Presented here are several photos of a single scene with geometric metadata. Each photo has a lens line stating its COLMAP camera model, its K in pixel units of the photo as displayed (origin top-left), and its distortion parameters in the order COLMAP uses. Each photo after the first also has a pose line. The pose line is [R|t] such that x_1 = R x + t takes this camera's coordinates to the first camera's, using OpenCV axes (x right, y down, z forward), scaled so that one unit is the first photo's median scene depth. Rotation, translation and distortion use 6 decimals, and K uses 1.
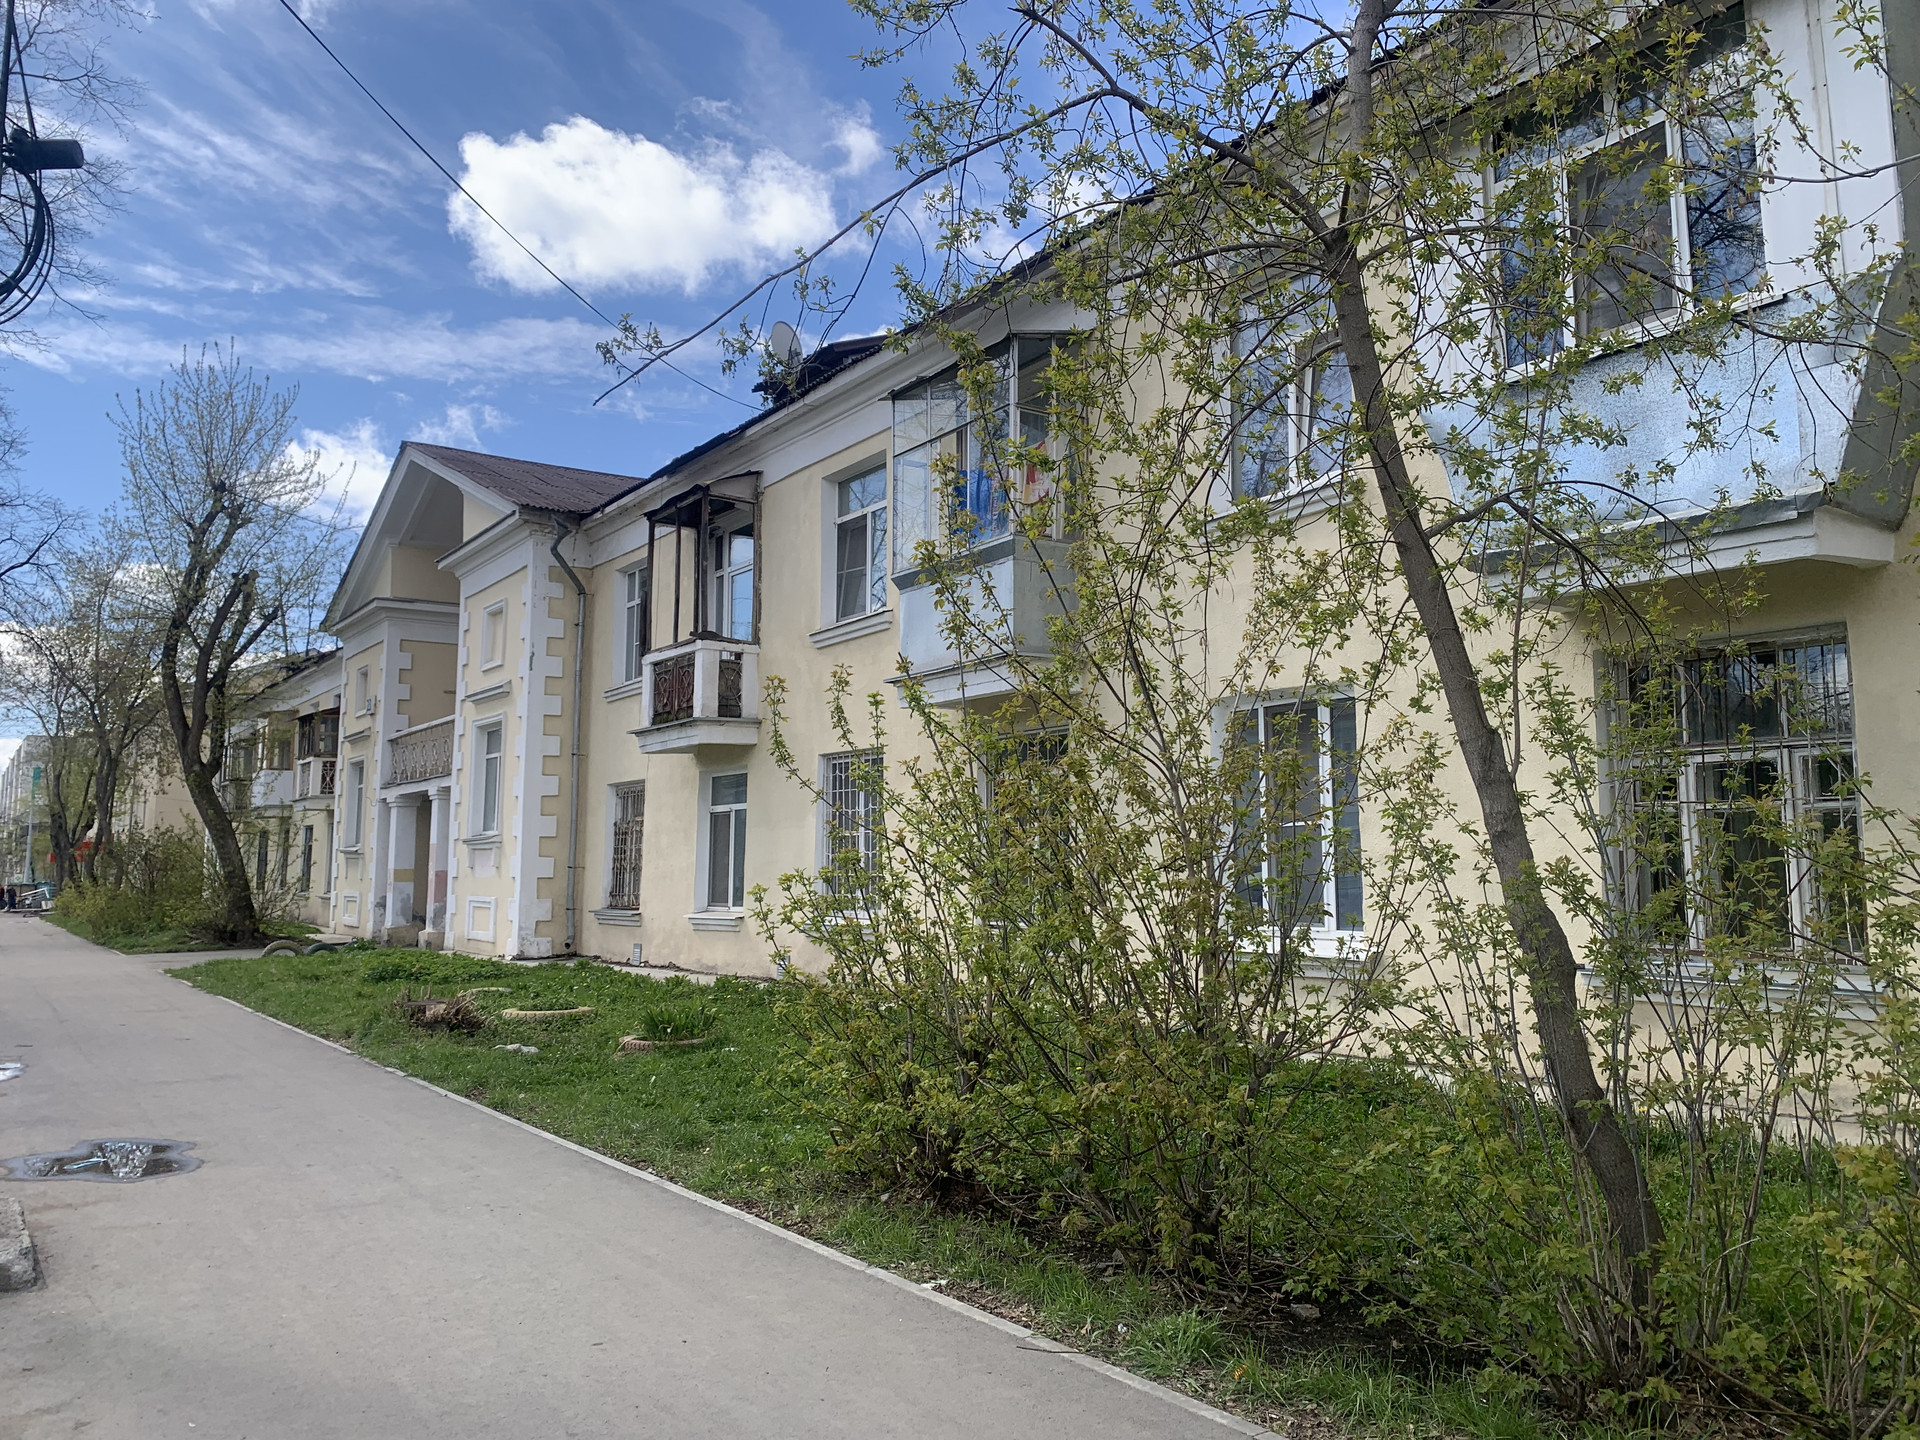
lens RADIAL K [[1461.9, 0, 967.2], [0, 1461.9, 726.6], [0, 0, 1]] dist [0.008126, -0.011090]
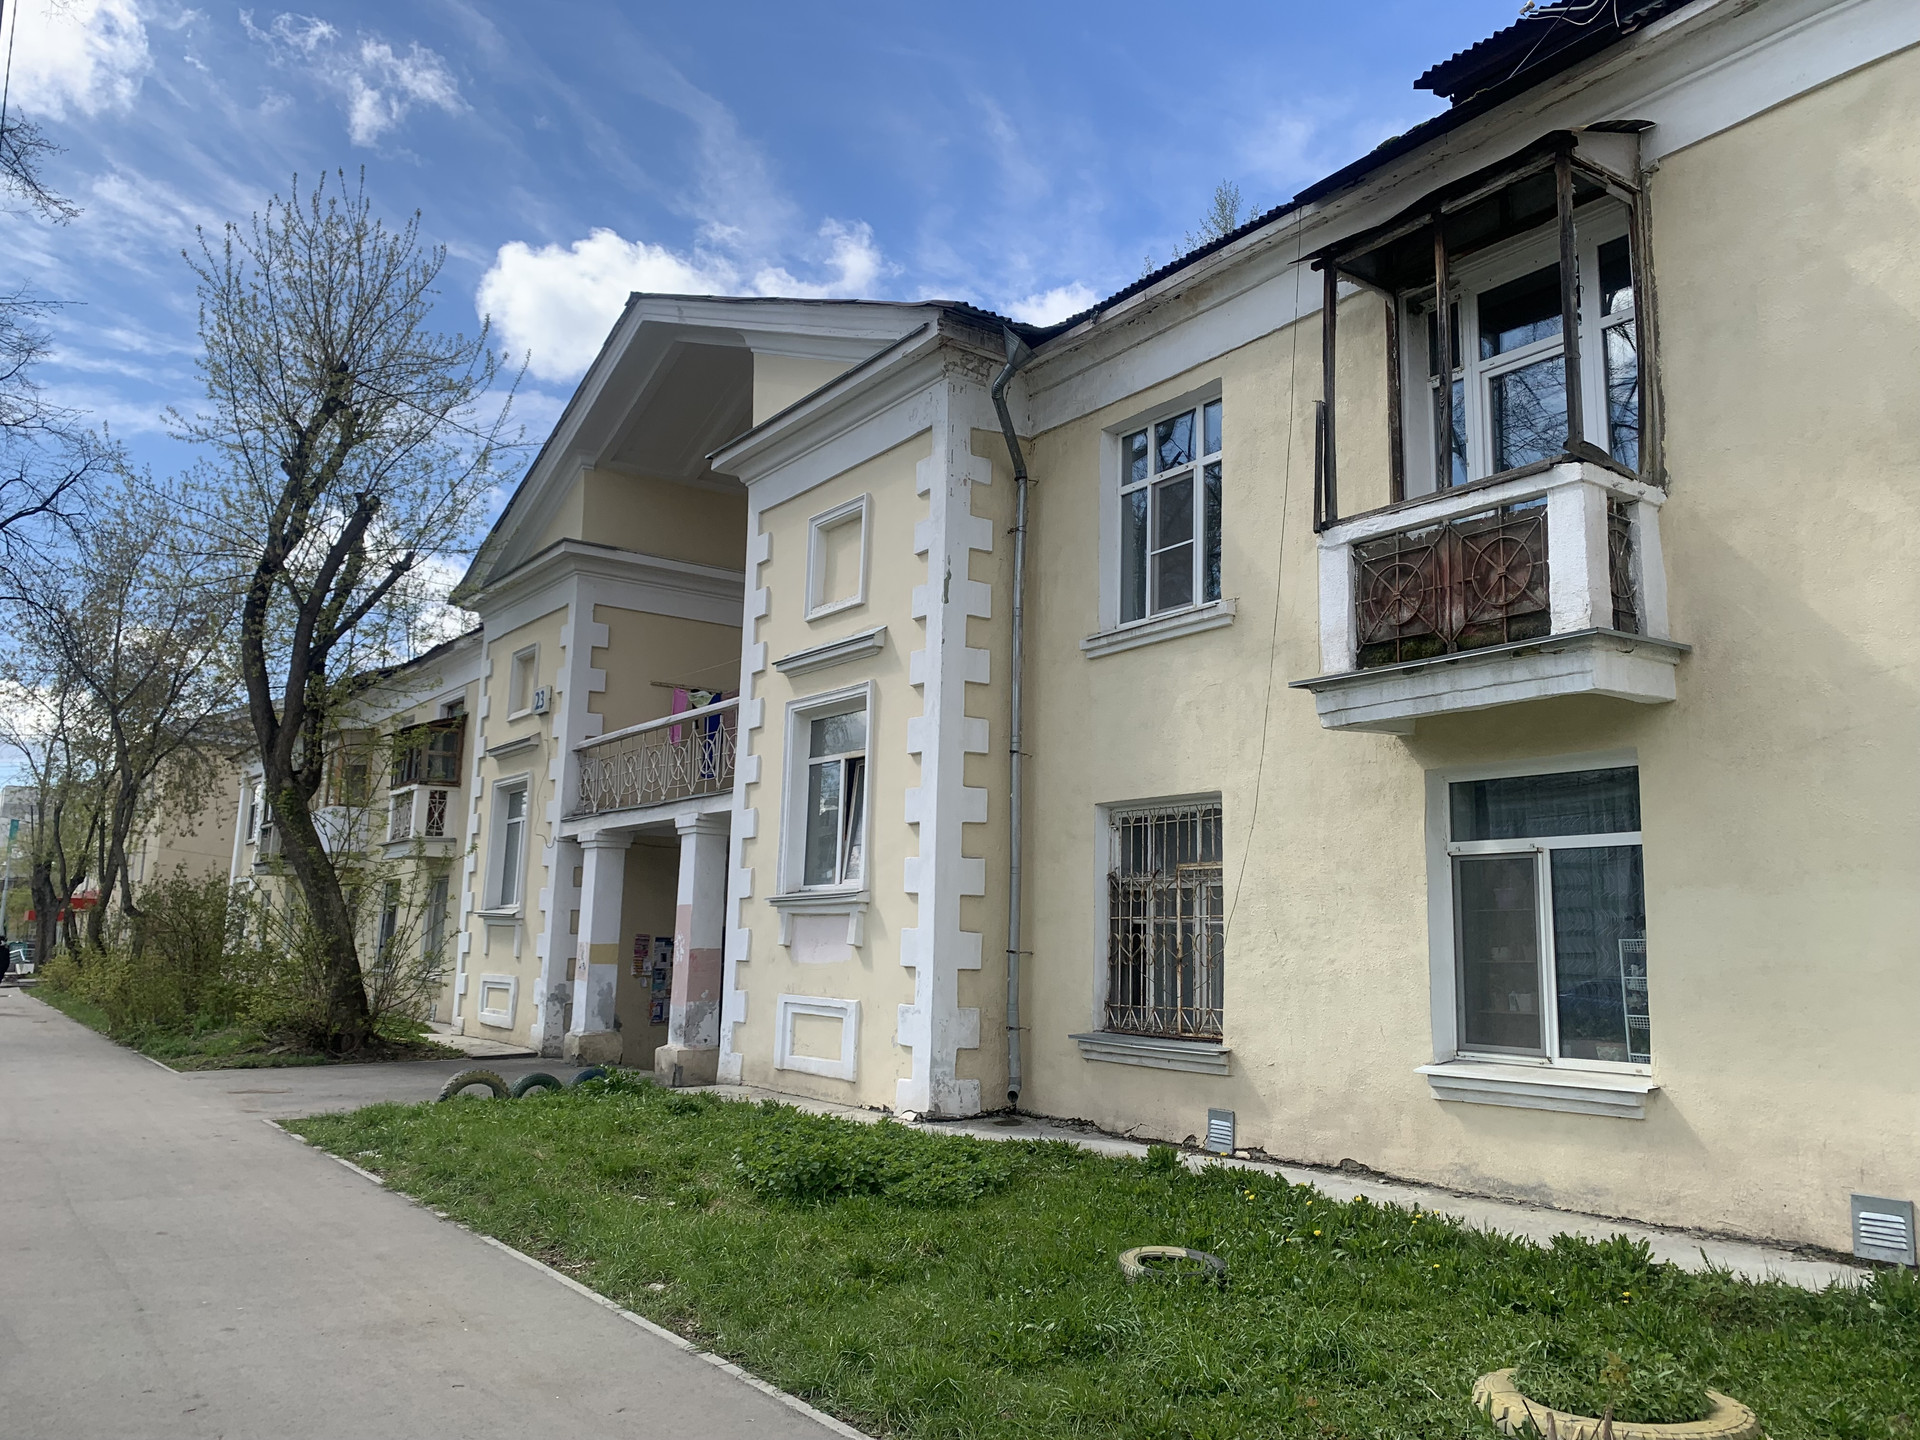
lens RADIAL K [[1538.4, 0, 960.0], [0, 1538.4, 720.0], [0, 0, 1]] dist [0.114485, -0.172211]
pose [[0.999323, 0.025891, -0.026131, -0.244076], [-0.027239, 0.998242, -0.052638, 0.034344], [0.024722, 0.053314, 0.998272, 0.356280]]
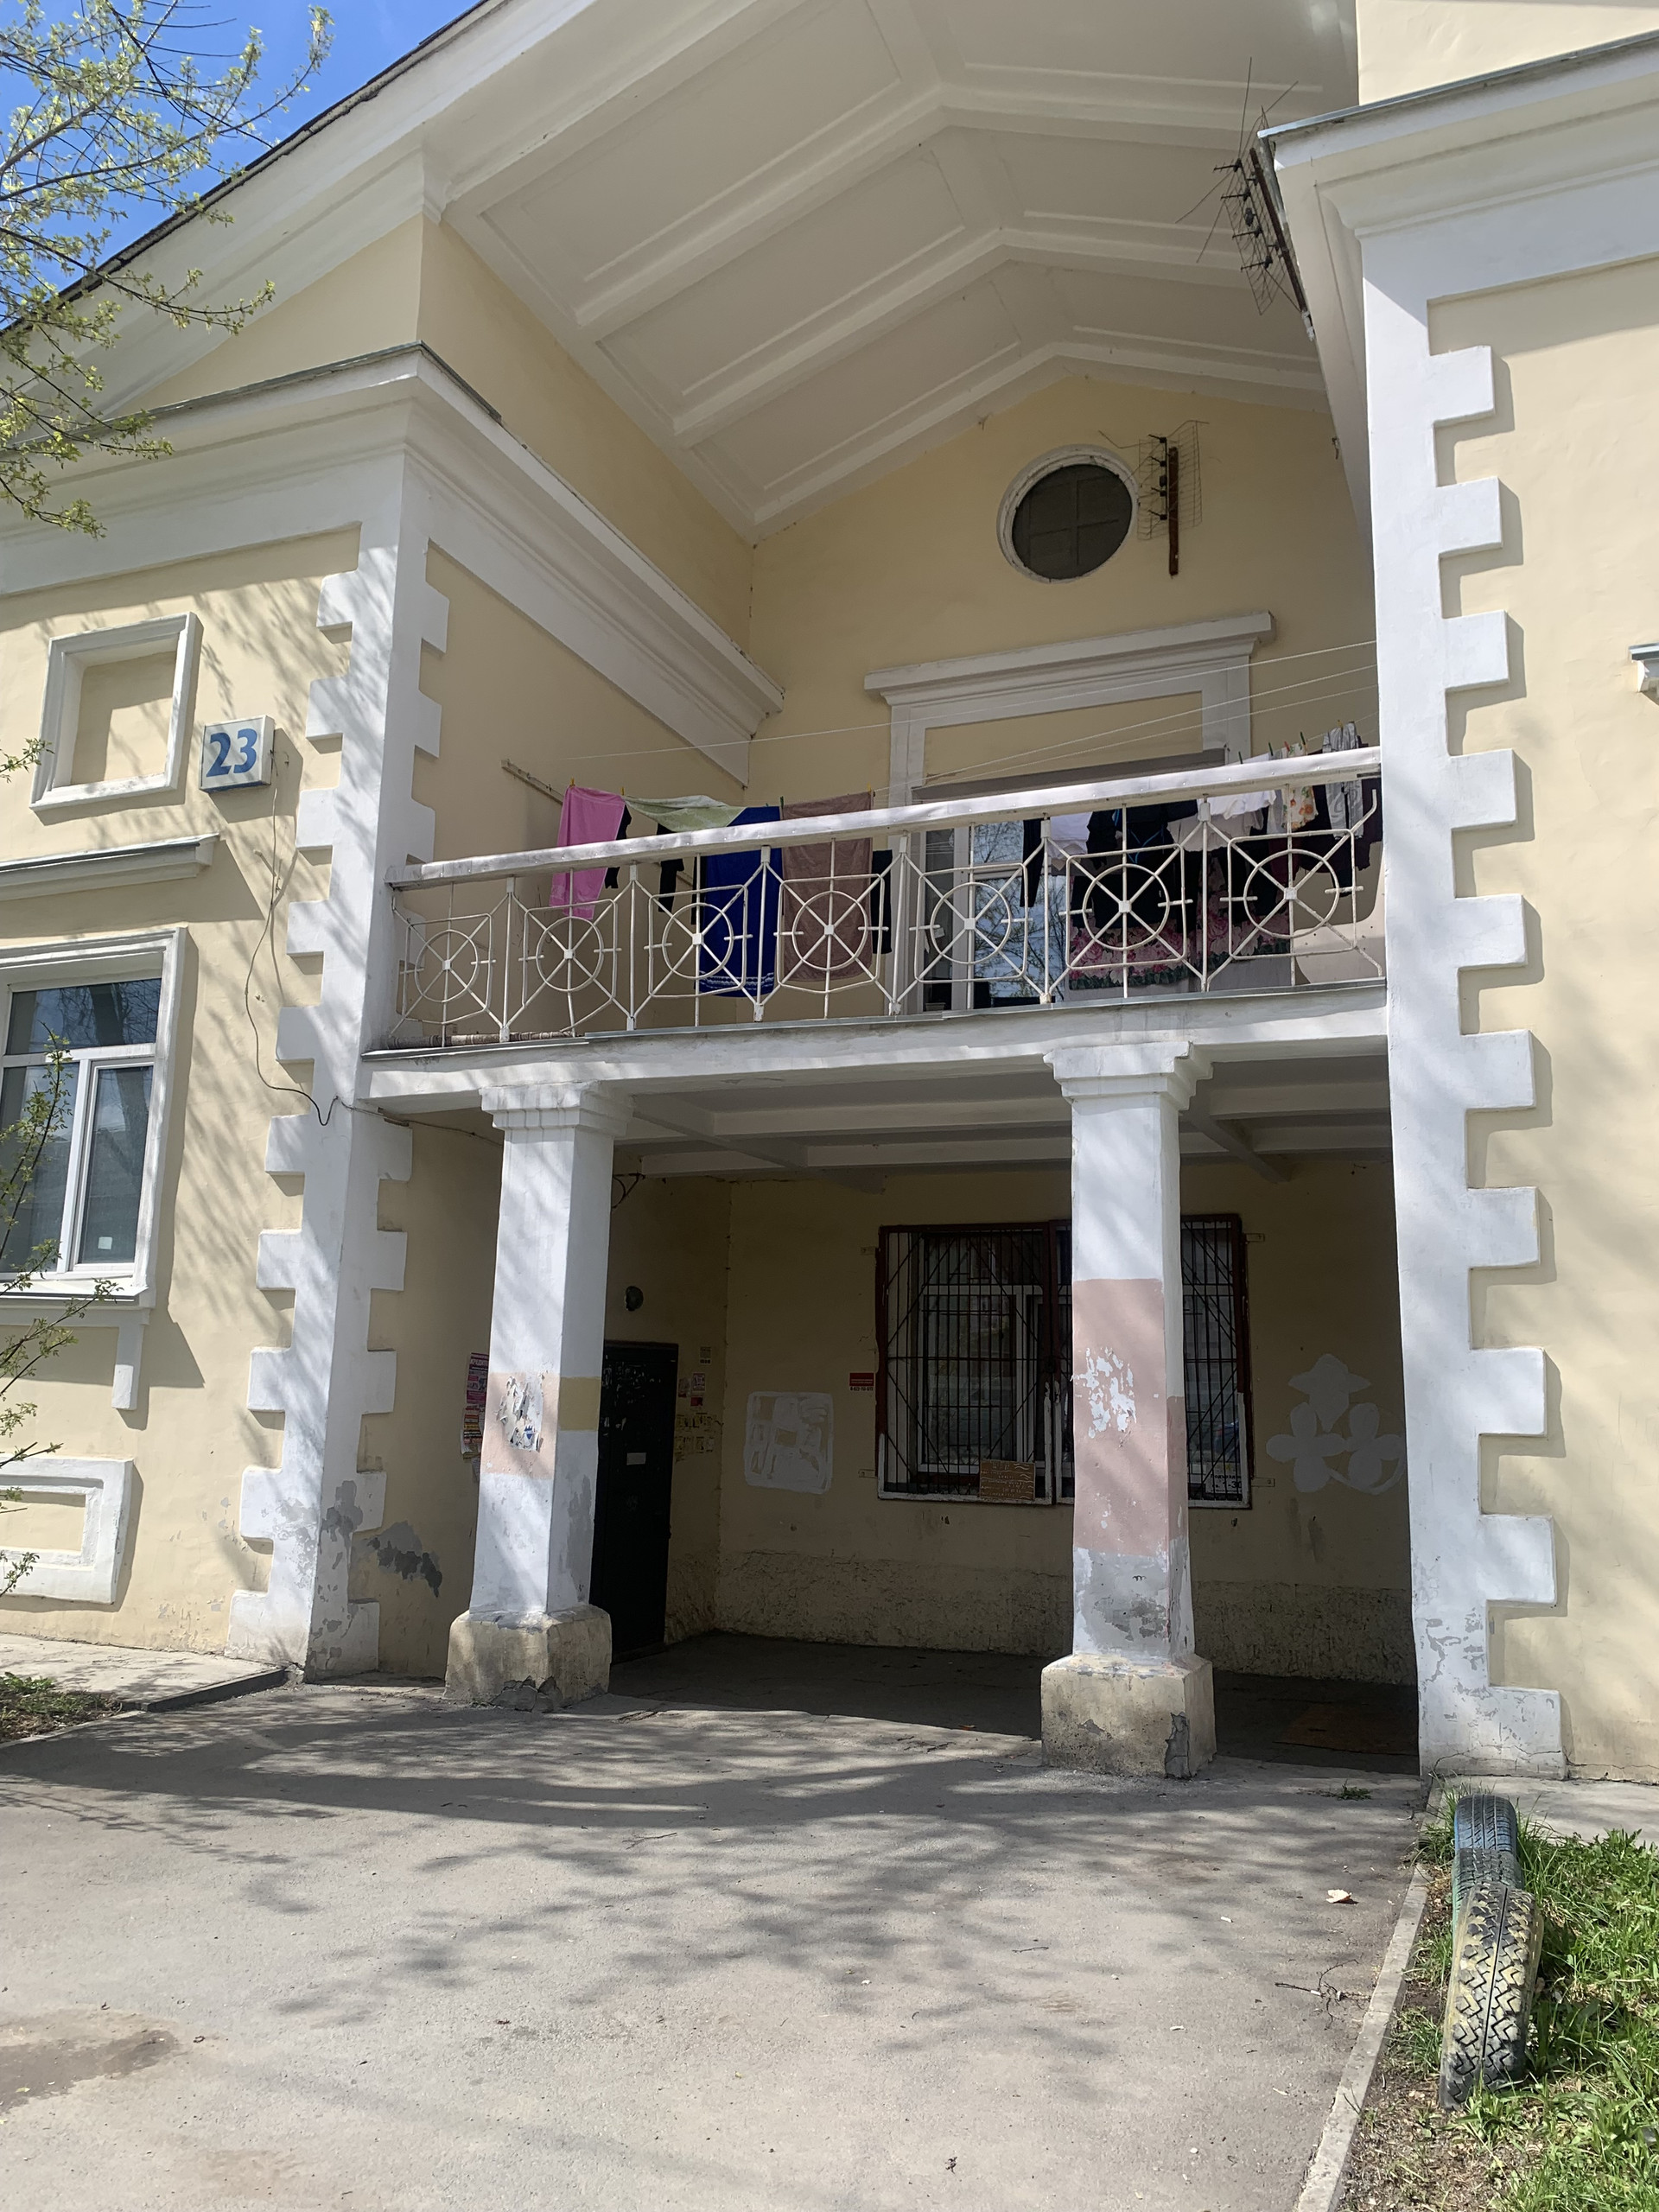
lens RADIAL K [[1740.8, 0, 799.5], [0, 1740.8, 1118.2], [0, 0, 1]] dist [0.012170, 0.002712]
pose [[0.847223, 0.106528, 0.520448, -0.370052], [-0.076911, 0.993963, -0.078248, 0.052471], [-0.525641, 0.026265, 0.850301, 0.528948]]
